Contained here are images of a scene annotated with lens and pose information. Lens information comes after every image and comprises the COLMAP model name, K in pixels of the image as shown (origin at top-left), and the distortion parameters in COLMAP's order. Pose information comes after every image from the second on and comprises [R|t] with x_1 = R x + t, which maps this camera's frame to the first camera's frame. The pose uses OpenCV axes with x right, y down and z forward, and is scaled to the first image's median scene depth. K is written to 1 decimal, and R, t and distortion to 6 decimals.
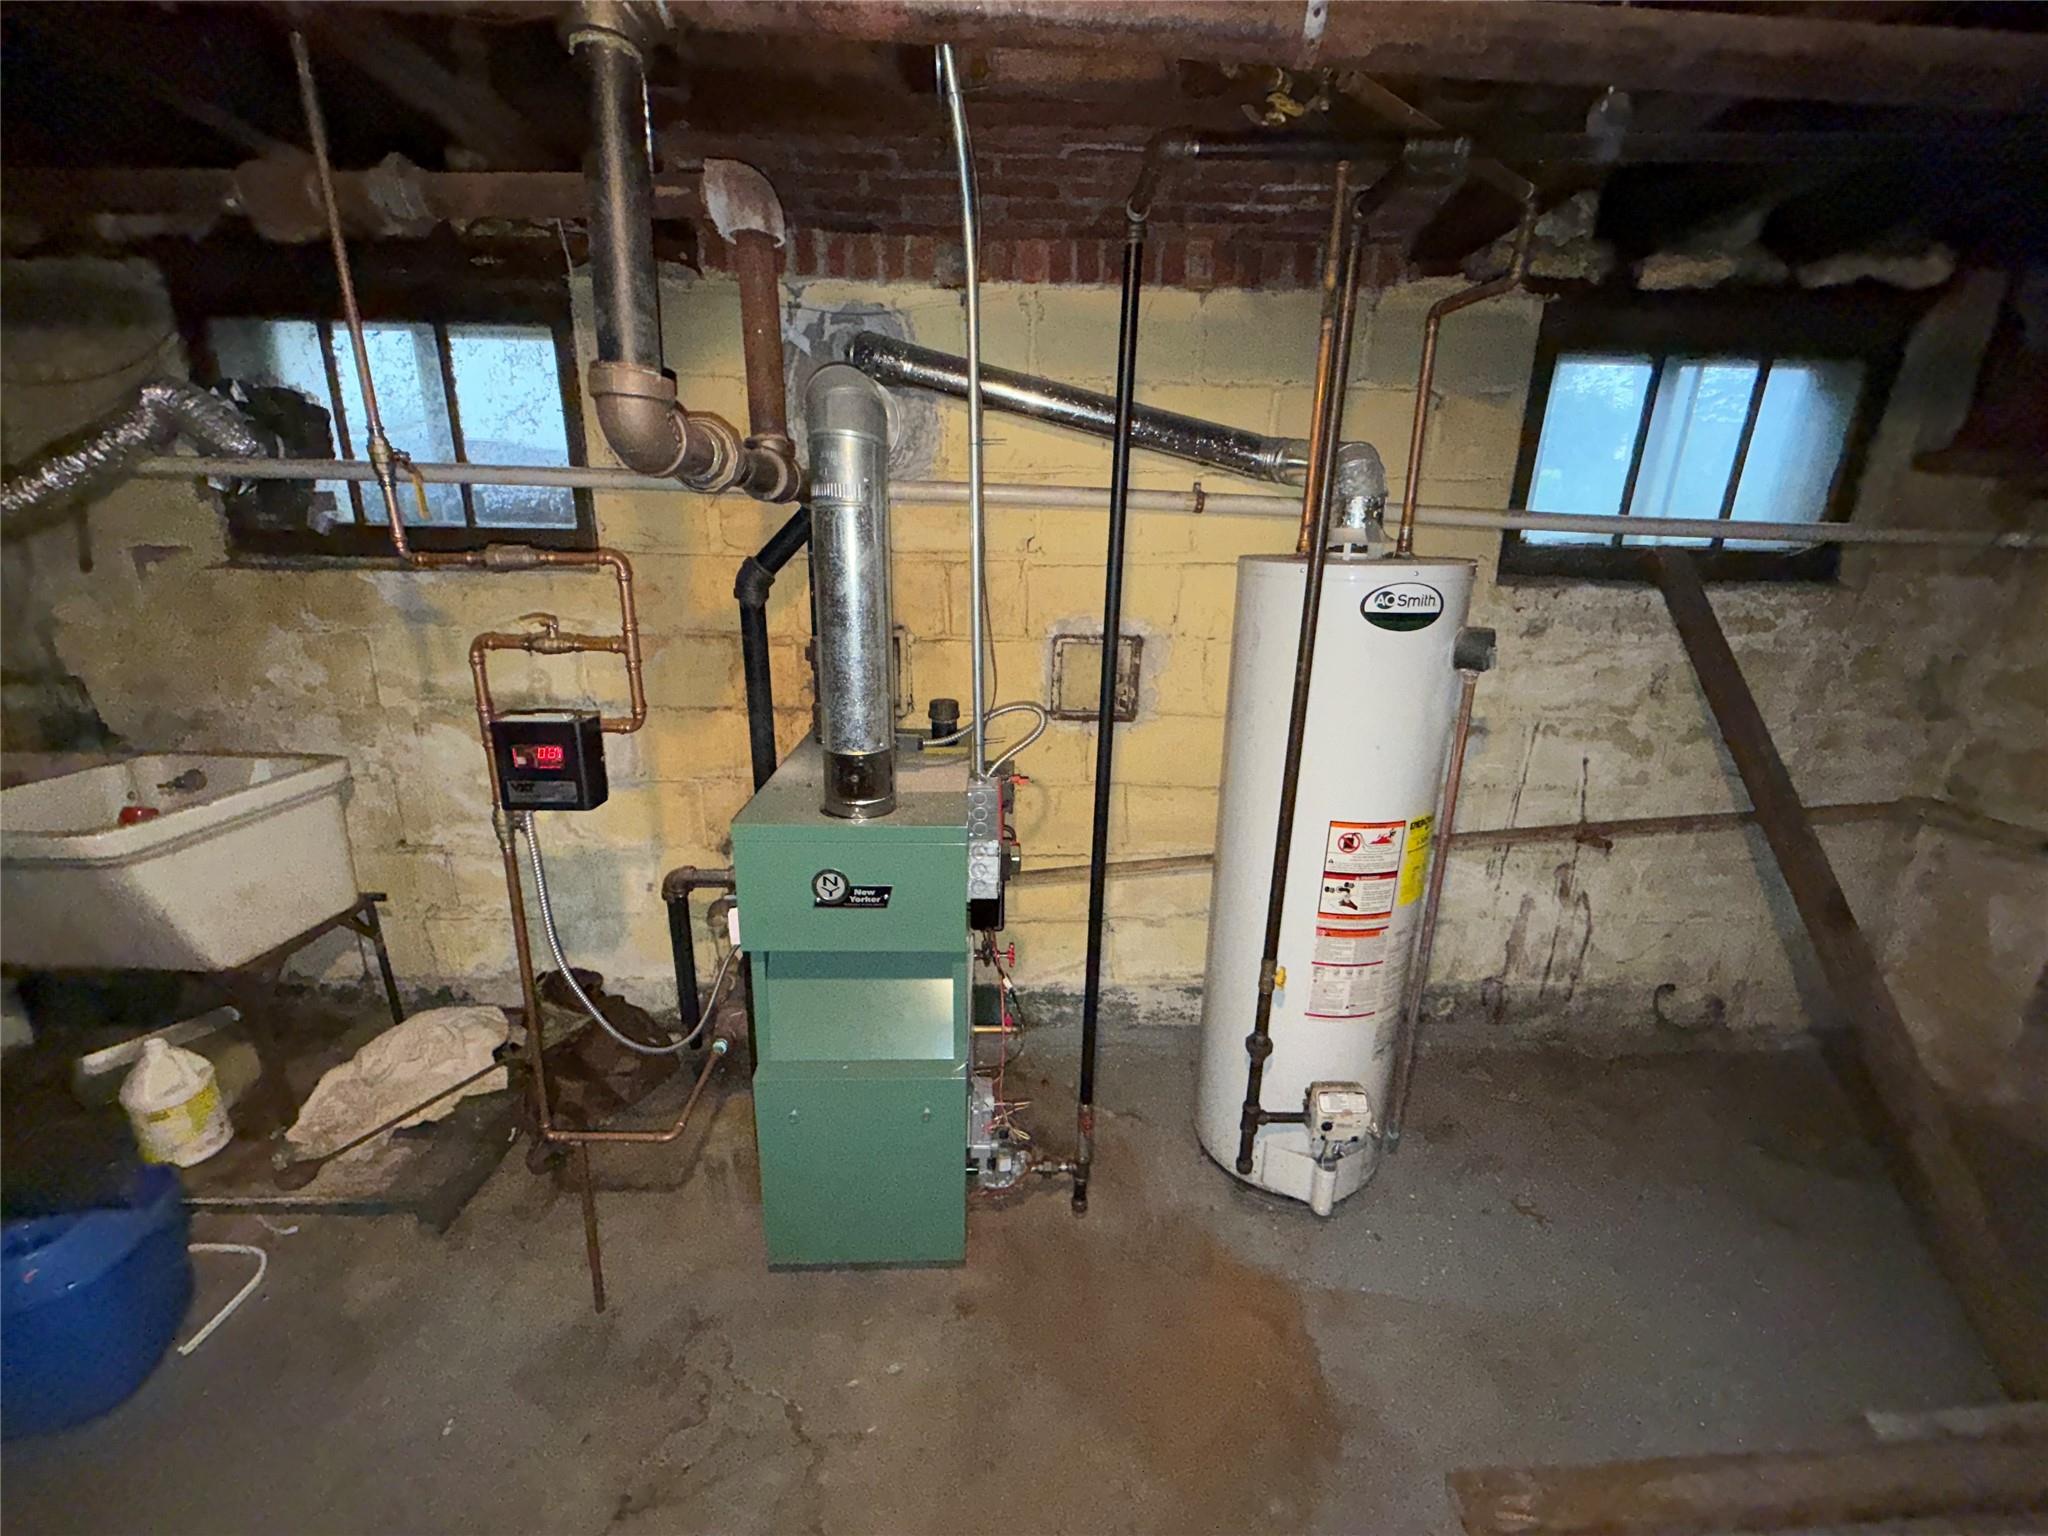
lens RADIAL K [[825.8, 0, 1024.5], [0, 825.8, 773.9], [0, 0, 1]] dist [-0.000318, -0.000568]
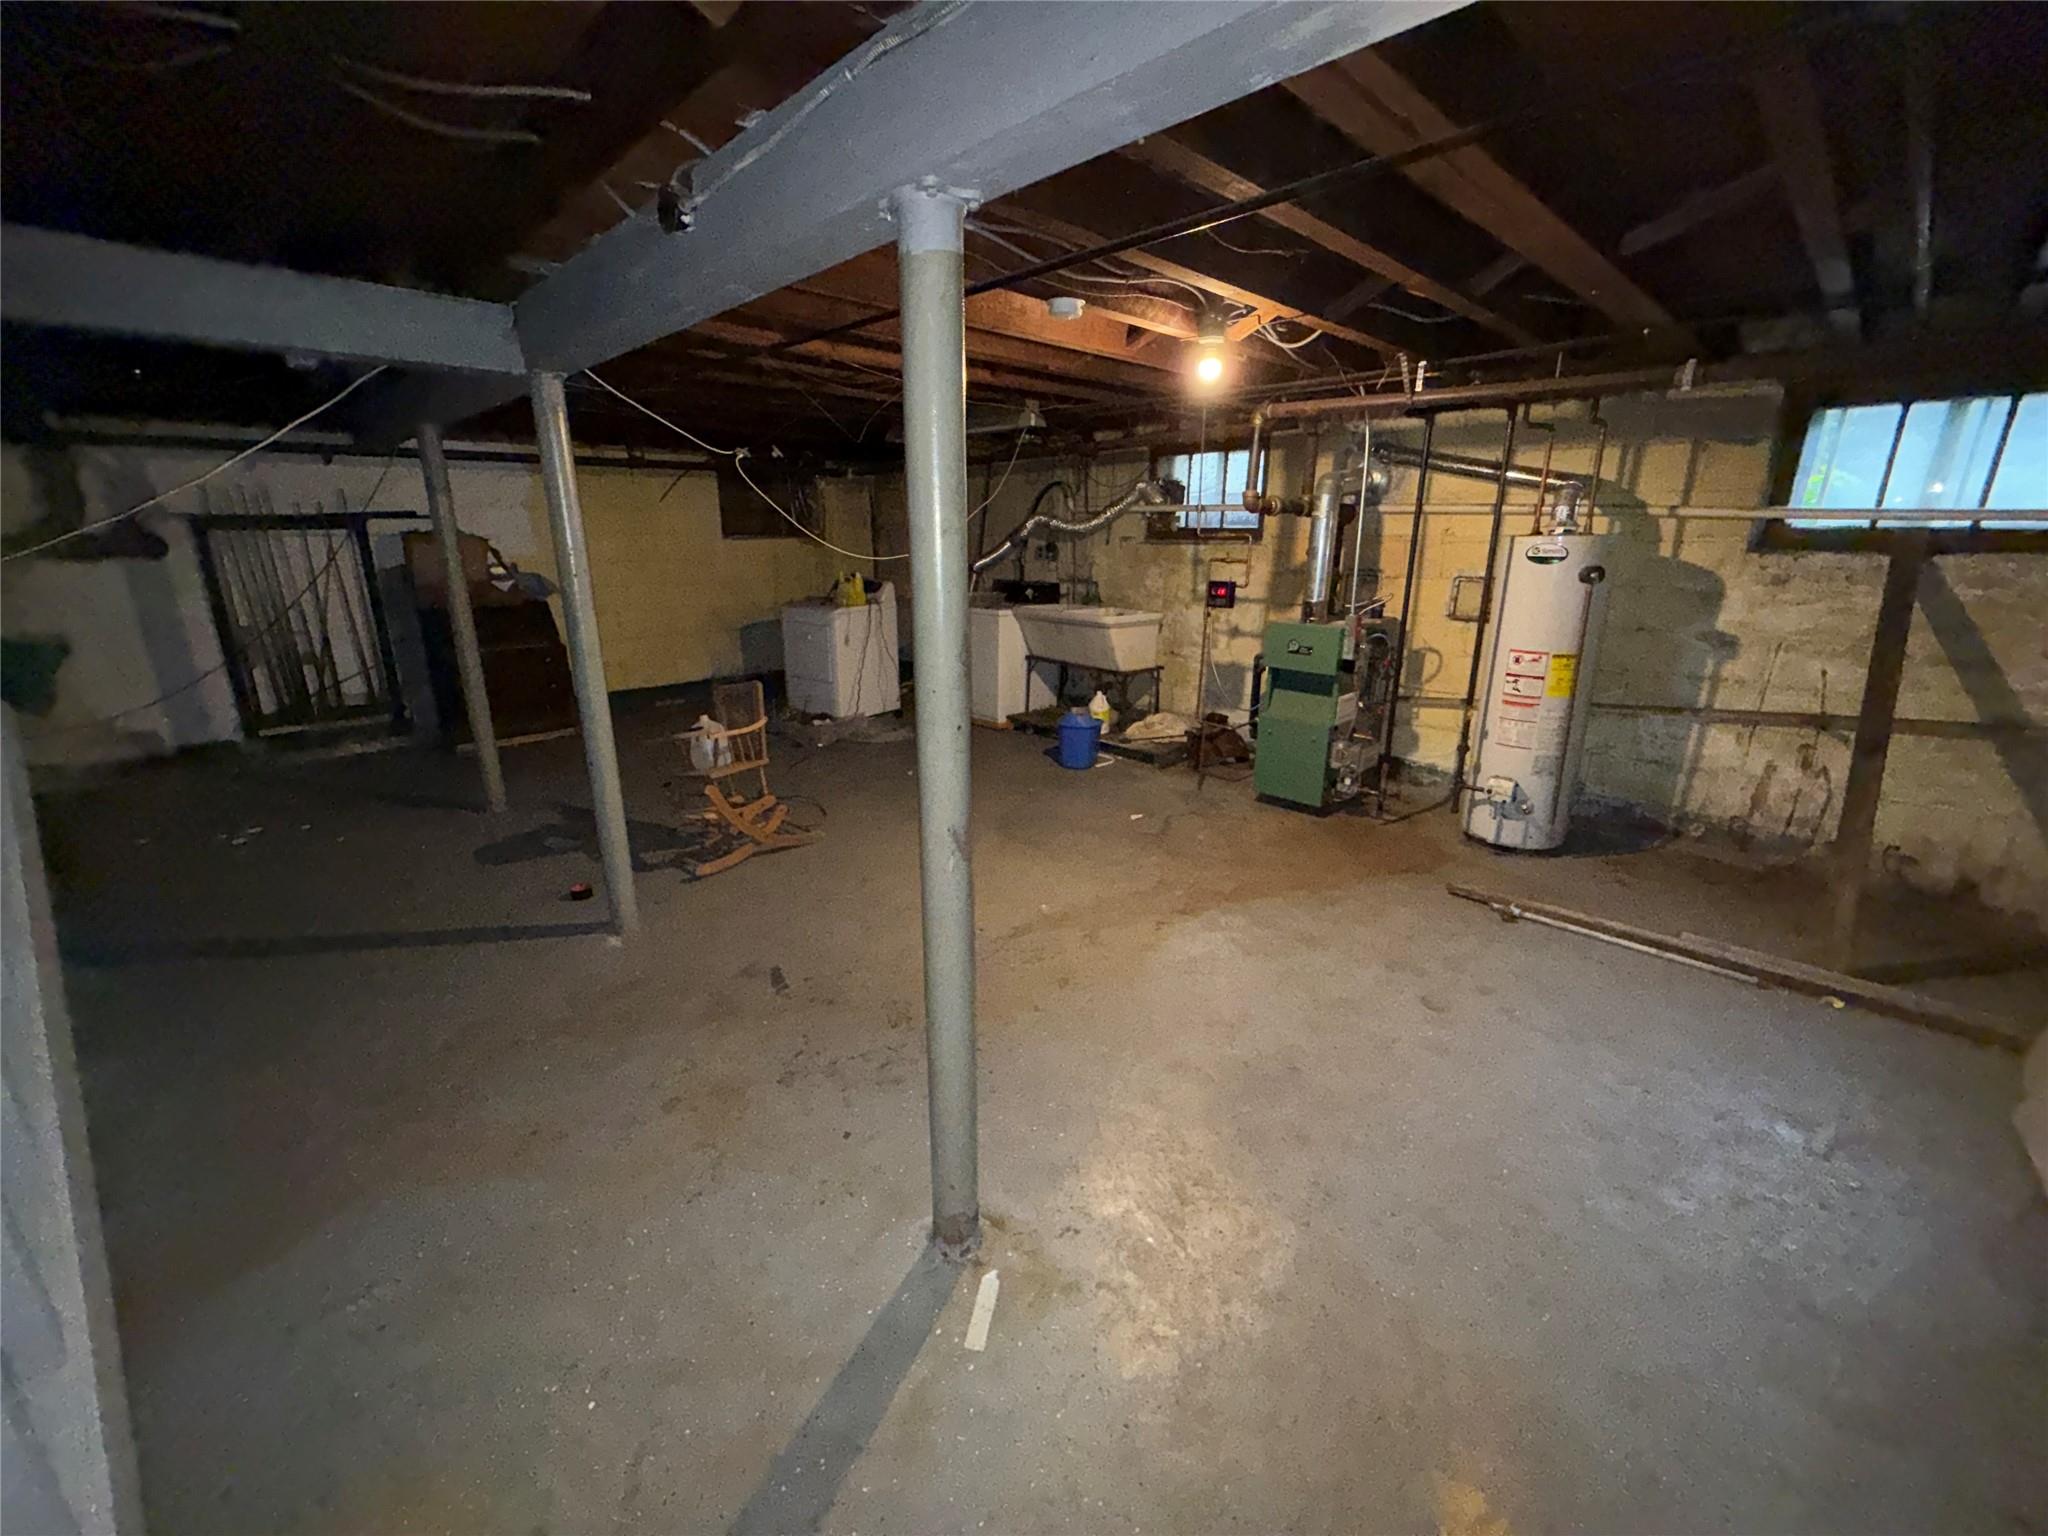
lens RADIAL K [[825.8, 0, 1020.9], [0, 825.8, 769.3], [0, 0, 1]] dist [-0.000318, -0.000568]
pose [[0.678585, 0.189672, -0.709611, 0.875769], [-0.196366, 0.977767, 0.073567, 0.369819], [0.707788, 0.089422, 0.700743, -1.178808]]
